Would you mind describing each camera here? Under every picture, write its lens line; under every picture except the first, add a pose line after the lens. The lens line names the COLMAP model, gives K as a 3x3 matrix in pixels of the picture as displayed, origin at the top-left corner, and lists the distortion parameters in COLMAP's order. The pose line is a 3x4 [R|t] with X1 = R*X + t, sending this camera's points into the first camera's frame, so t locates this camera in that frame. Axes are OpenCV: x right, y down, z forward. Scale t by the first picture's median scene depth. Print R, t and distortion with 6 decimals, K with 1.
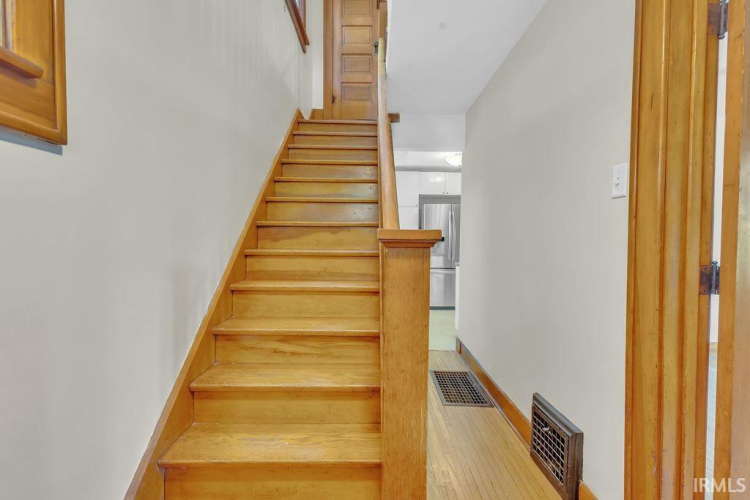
lens RADIAL K [[341.1, 0, 373.9], [0, 341.1, 245.5], [0, 0, 1]] dist [0.000379, -0.000216]
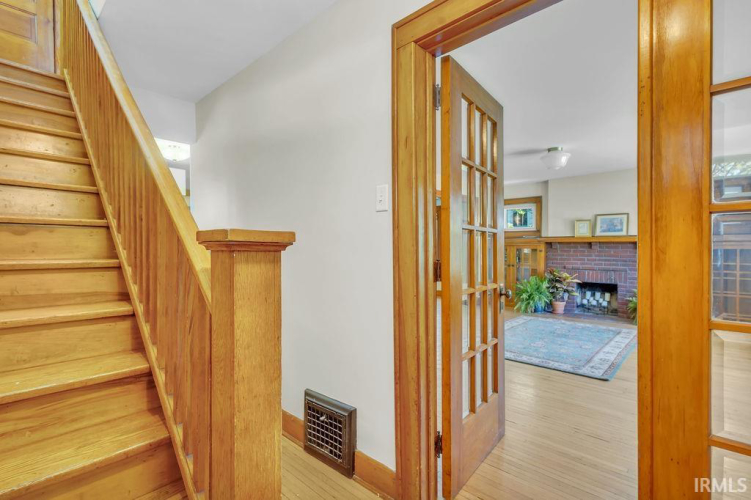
lens RADIAL K [[352.1, 0, 375.5], [0, 352.1, 250.0], [0, 0, 1]] dist [-0.000544, -0.000810]
pose [[0.681811, -0.005826, 0.731505, -0.246150], [0.011548, 0.999929, -0.002801, 0.006080], [-0.731437, 0.010357, 0.681830, 0.125579]]
